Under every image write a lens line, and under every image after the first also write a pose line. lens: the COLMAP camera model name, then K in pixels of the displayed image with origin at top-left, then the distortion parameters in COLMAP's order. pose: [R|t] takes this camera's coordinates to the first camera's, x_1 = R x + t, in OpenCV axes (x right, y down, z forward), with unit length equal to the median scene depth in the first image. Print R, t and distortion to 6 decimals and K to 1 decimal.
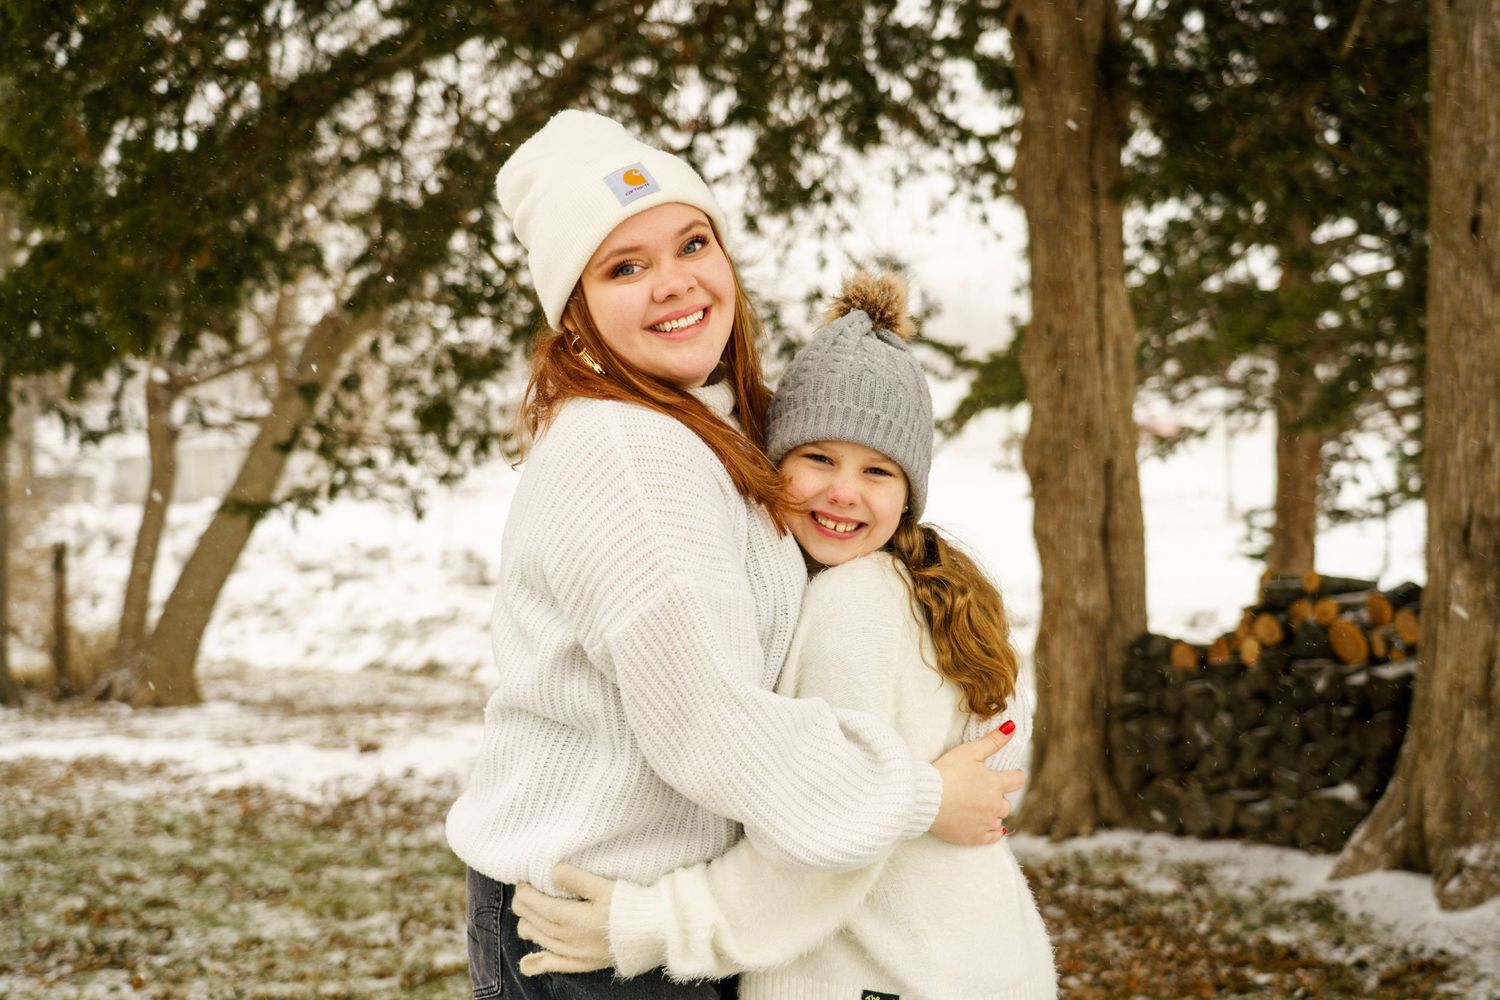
lens RADIAL K [[2106.8, 0, 752.6], [0, 2106.8, 501.7], [0, 0, 1]] dist [0.037219, 0.000000]
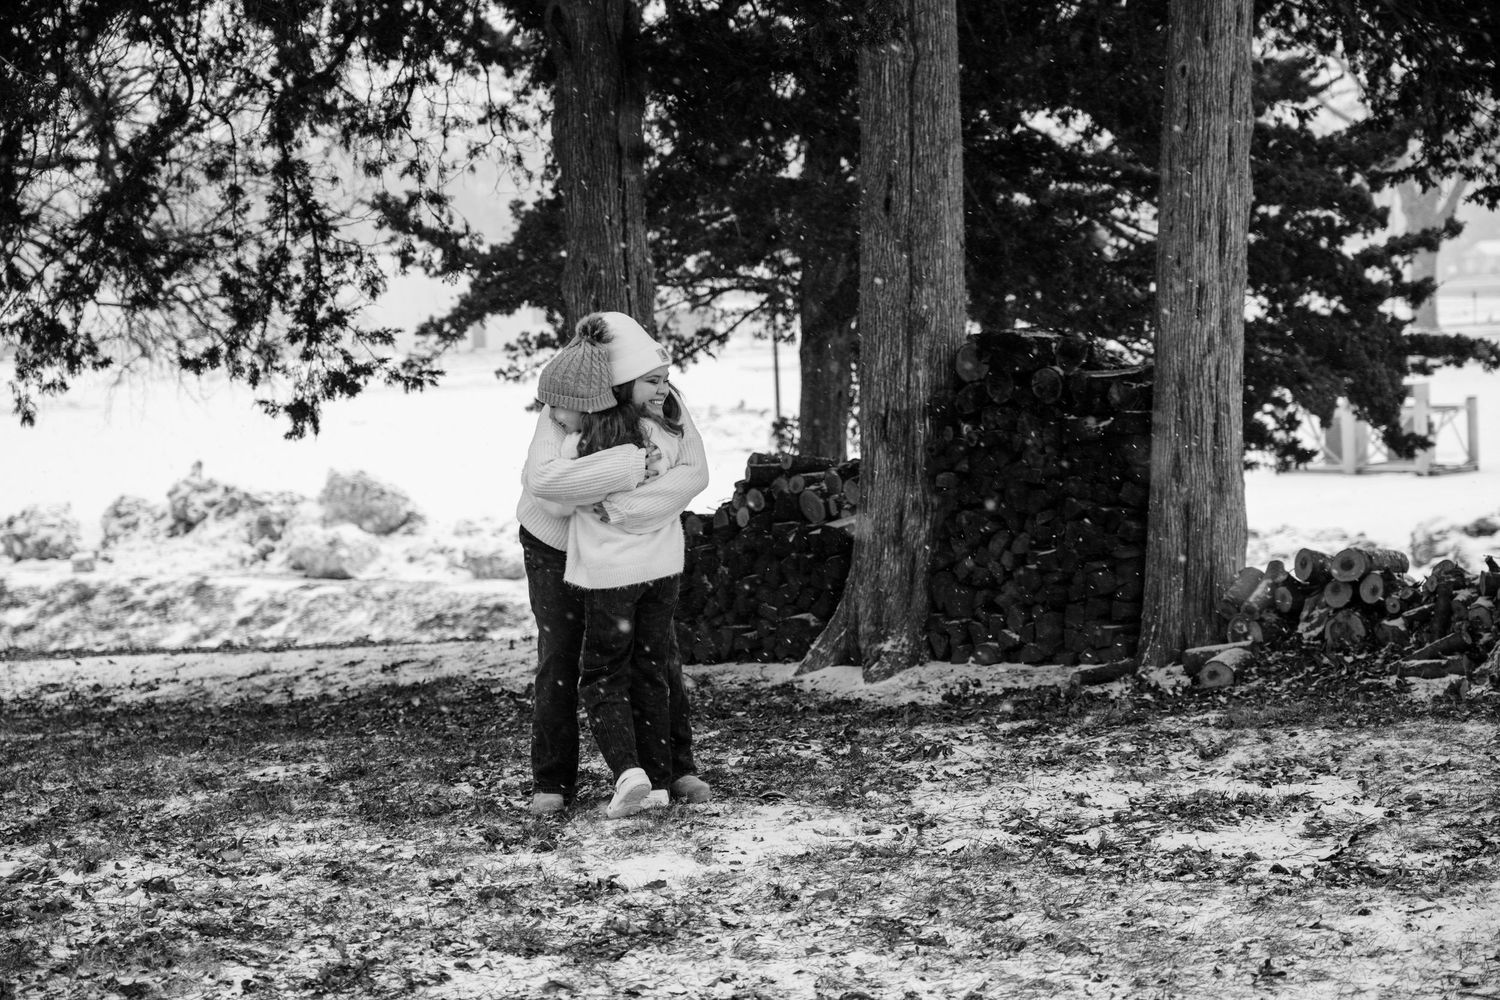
lens RADIAL K [[3018.0, 0, 752.0], [0, 3018.0, 501.7], [0, 0, 1]] dist [0.230460, 0.000000]
pose [[0.977731, -0.013490, 0.209429, -0.152118], [0.008075, 0.999611, 0.026689, 0.012139], [-0.209708, -0.024403, 0.977460, -0.841295]]
